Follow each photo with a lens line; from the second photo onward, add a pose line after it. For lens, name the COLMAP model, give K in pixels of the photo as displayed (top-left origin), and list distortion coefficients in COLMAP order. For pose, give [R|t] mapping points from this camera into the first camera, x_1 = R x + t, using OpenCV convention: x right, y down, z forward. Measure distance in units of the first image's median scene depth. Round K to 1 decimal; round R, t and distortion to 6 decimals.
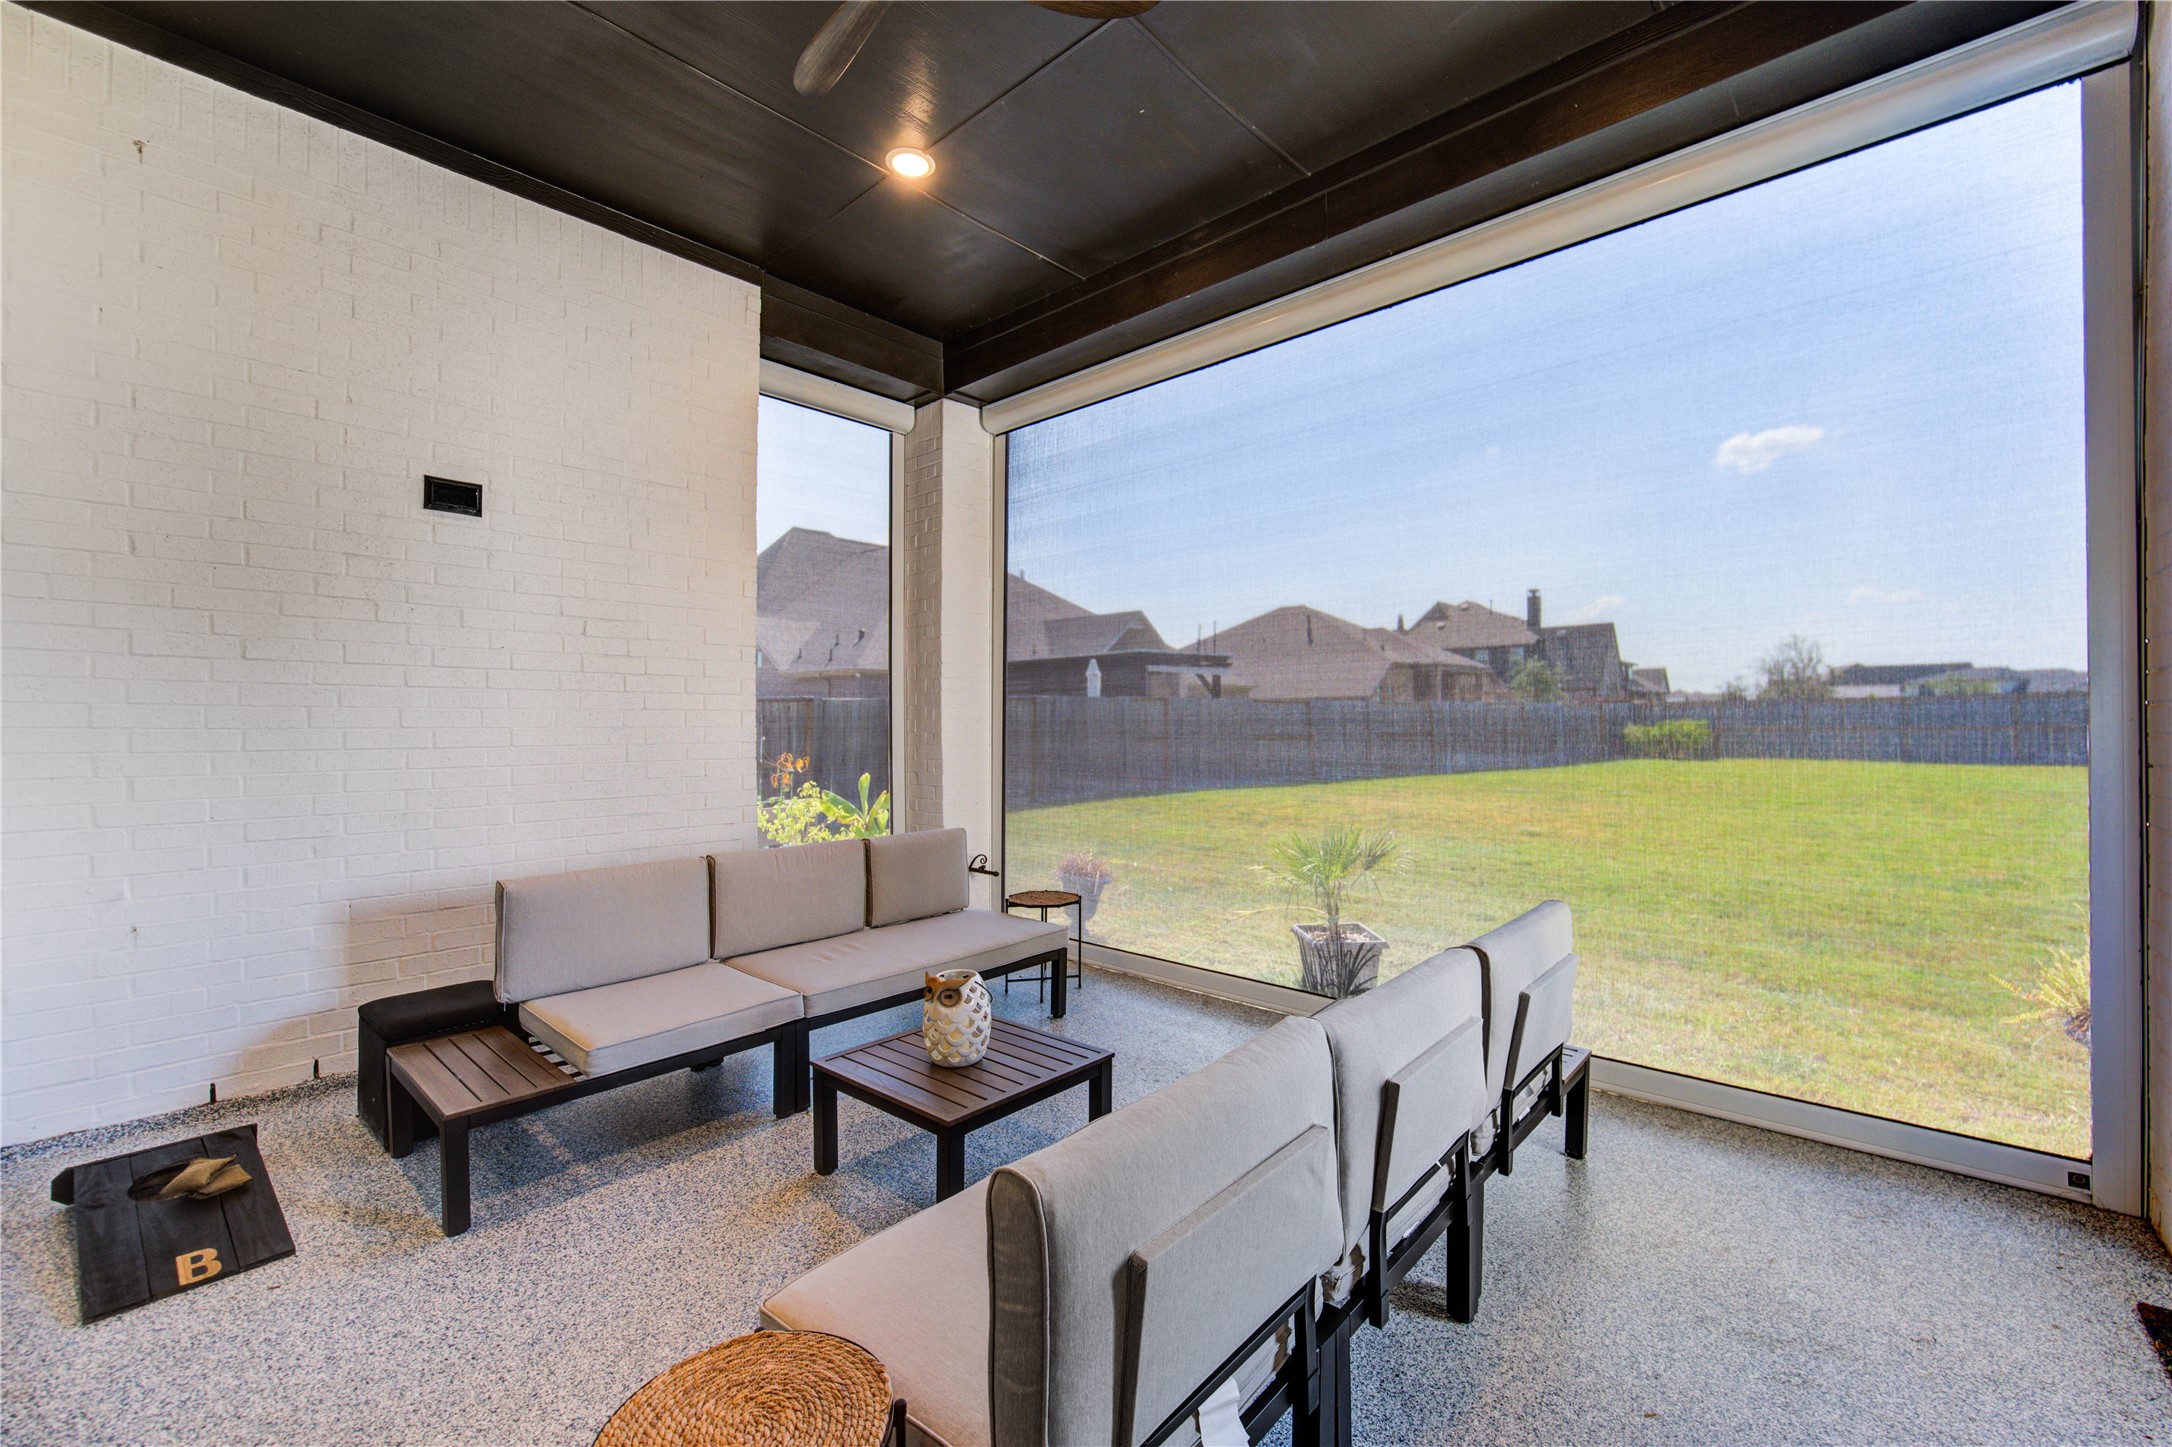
lens RADIAL K [[884.2, 0, 1106.5], [0, 884.2, 715.0], [0, 0, 1]] dist [-0.010491, 0.000020]
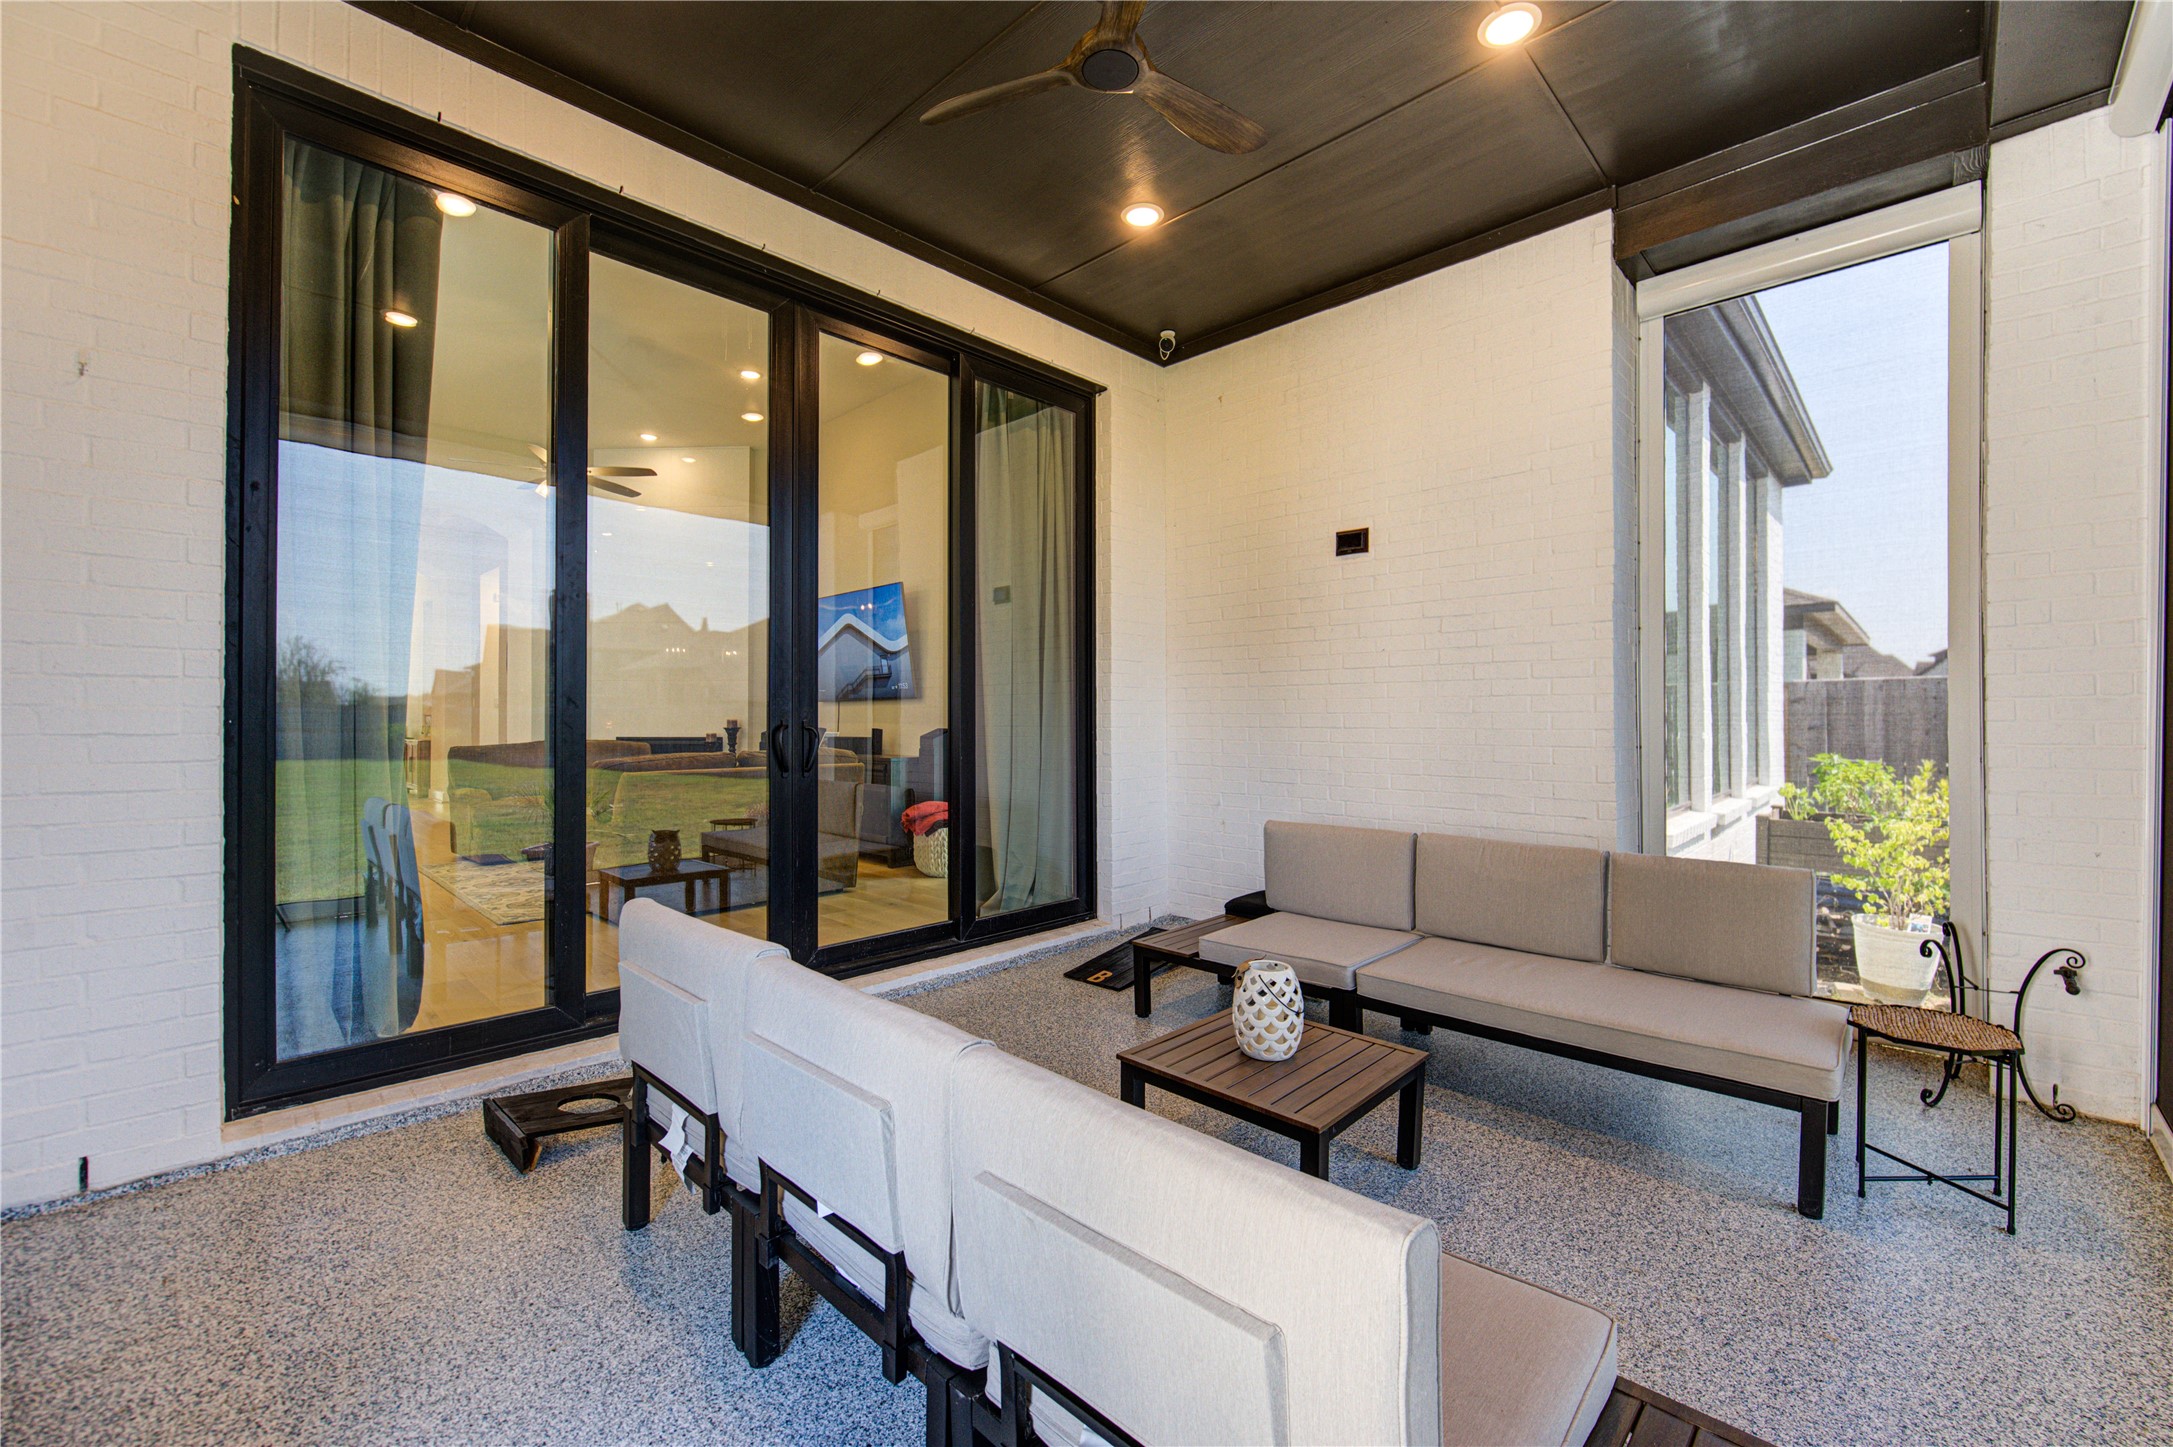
lens RADIAL K [[884.6, 0, 1107.0], [0, 884.6, 715.0], [0, 0, 1]] dist [-0.010491, 0.000020]
pose [[-0.031855, -0.002550, -0.999489, 0.629540], [0.011468, 0.999930, -0.002917, 0.016162], [0.999427, -0.011555, -0.031824, 0.668841]]
